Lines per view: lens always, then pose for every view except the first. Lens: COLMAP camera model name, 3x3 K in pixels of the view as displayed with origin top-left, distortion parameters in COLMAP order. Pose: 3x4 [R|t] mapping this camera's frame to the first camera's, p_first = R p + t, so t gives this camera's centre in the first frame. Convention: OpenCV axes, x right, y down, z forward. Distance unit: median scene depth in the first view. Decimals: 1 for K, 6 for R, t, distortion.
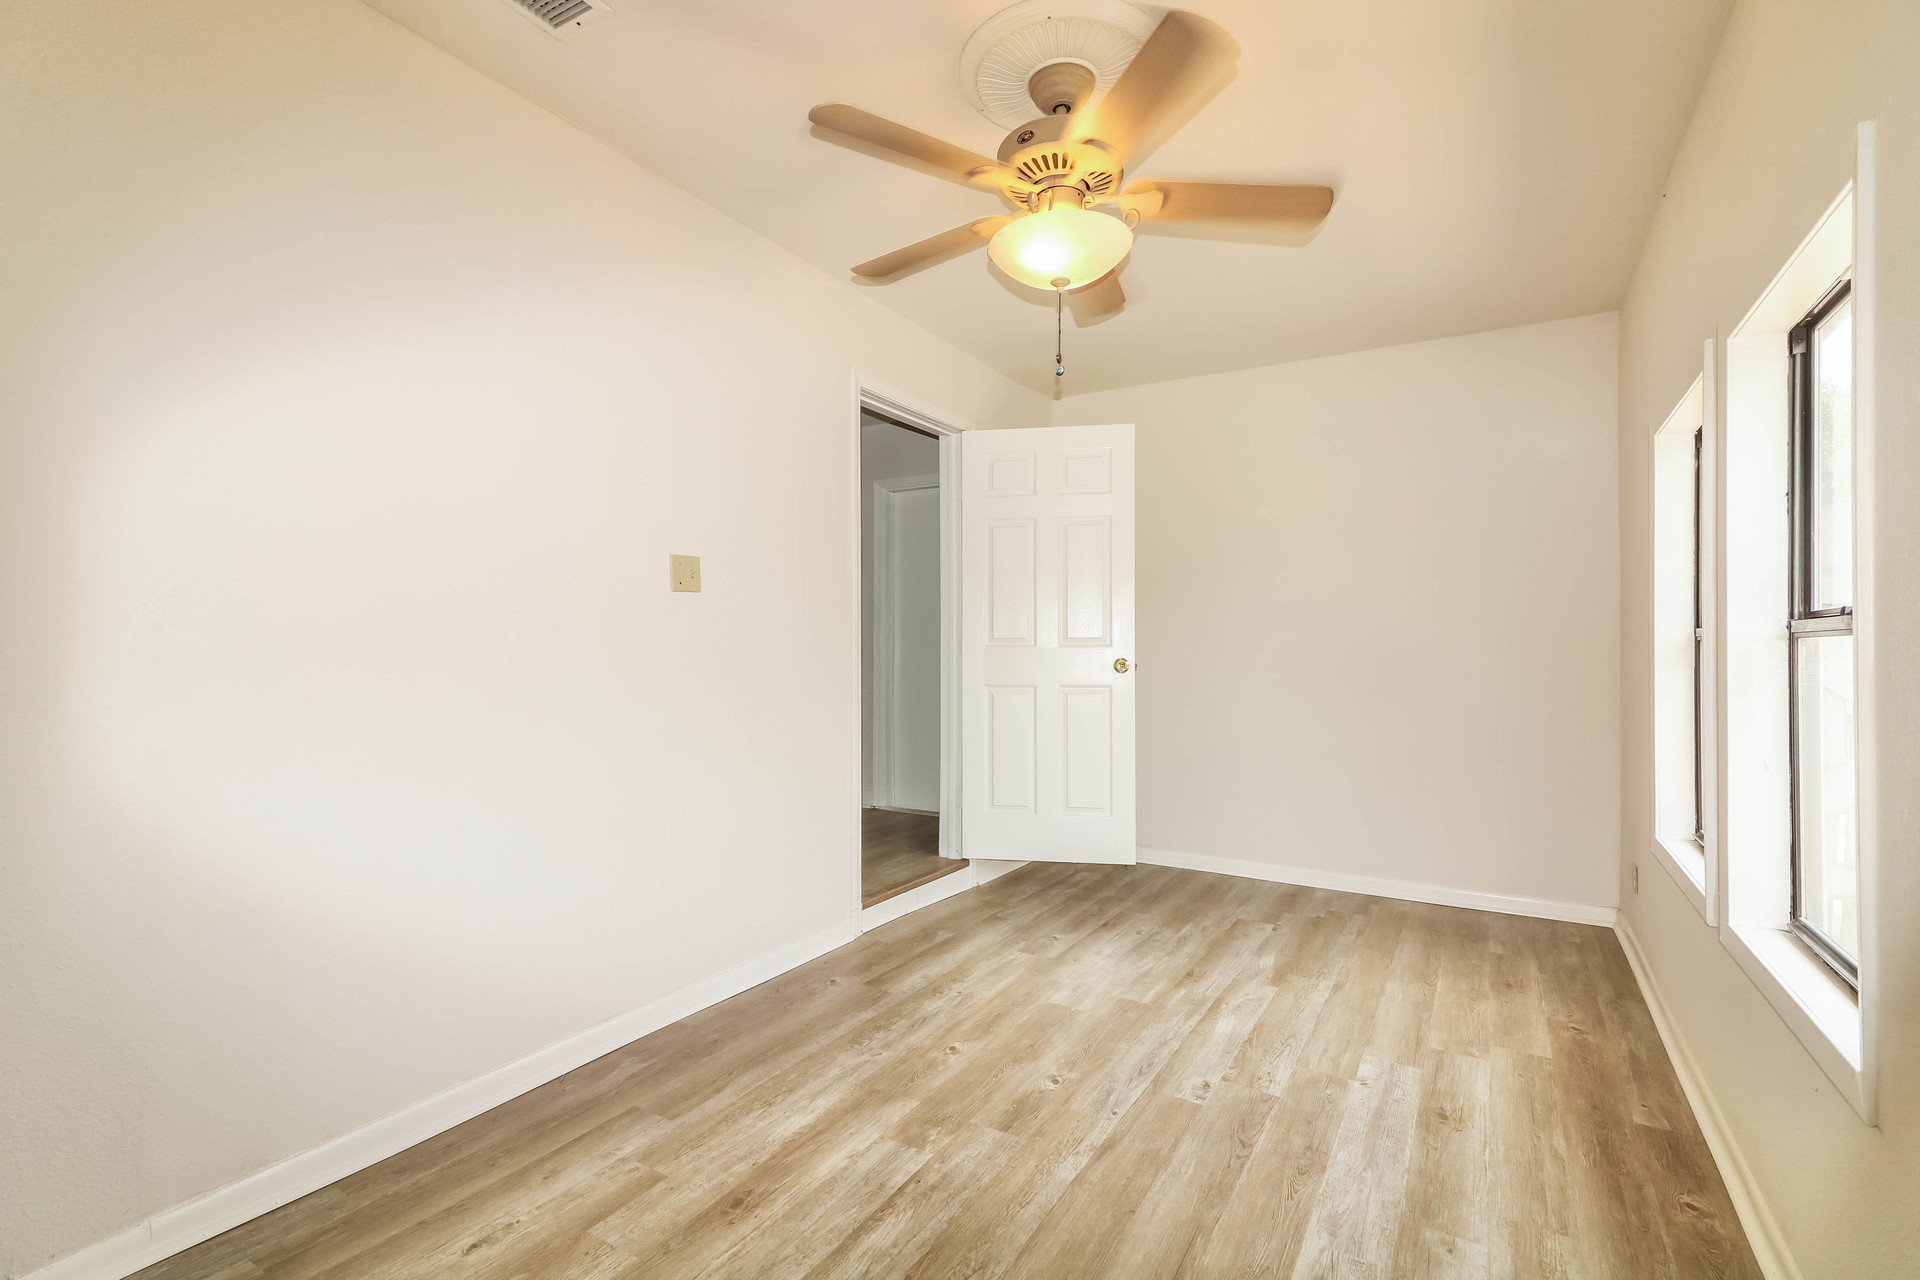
lens RADIAL K [[898.5, 0, 960.1], [0, 898.5, 655.5], [0, 0, 1]] dist [-0.002922, -0.001276]
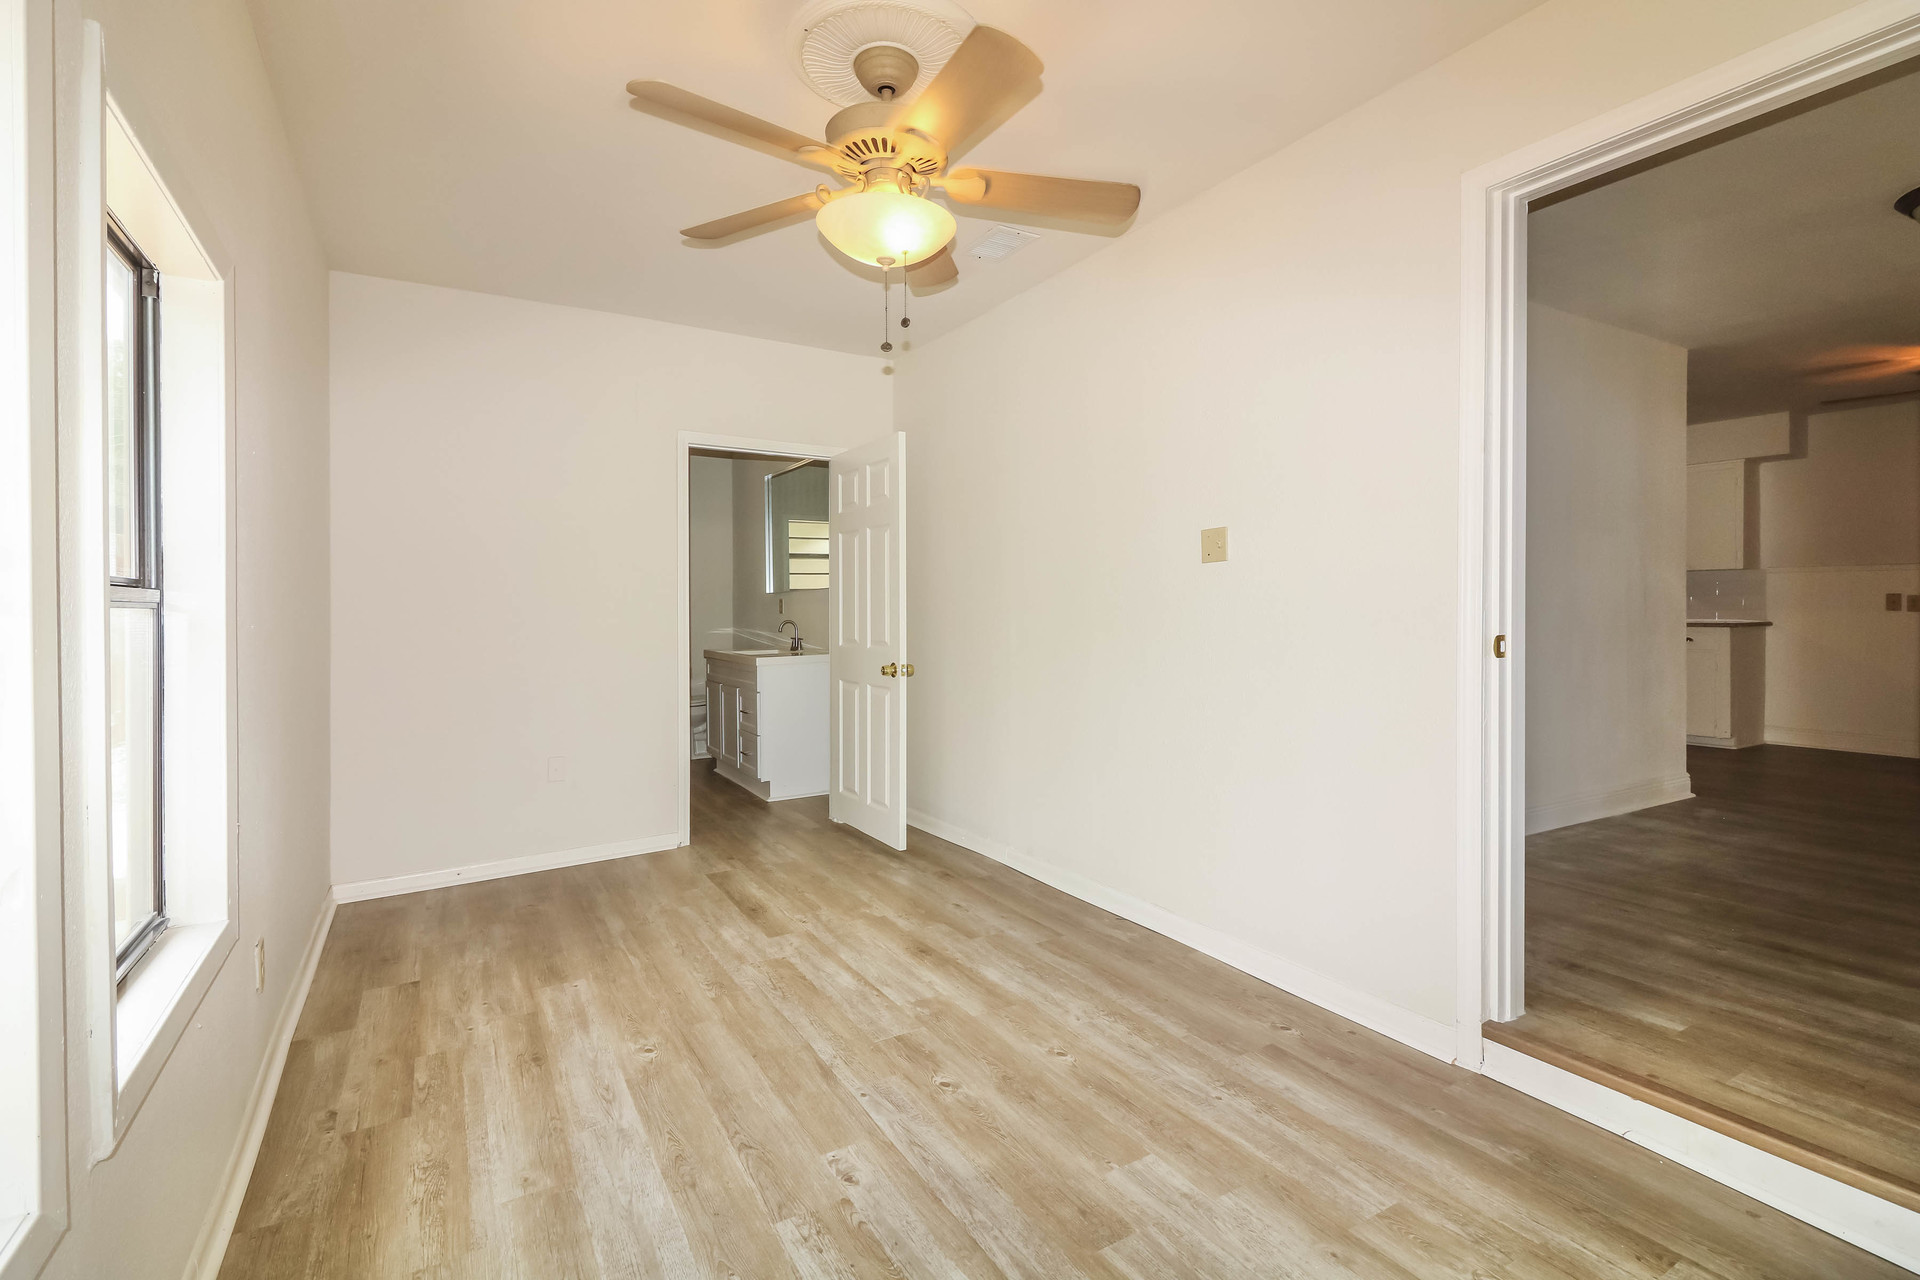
lens RADIAL K [[898.5, 0, 956.3], [0, 898.5, 621.1], [0, 0, 1]] dist [-0.002922, -0.001276]
pose [[-0.492656, 0.018626, -0.870025, 0.927572], [-0.001783, 0.999747, 0.022412, -0.028522], [0.870222, 0.012593, -0.492498, 1.502344]]
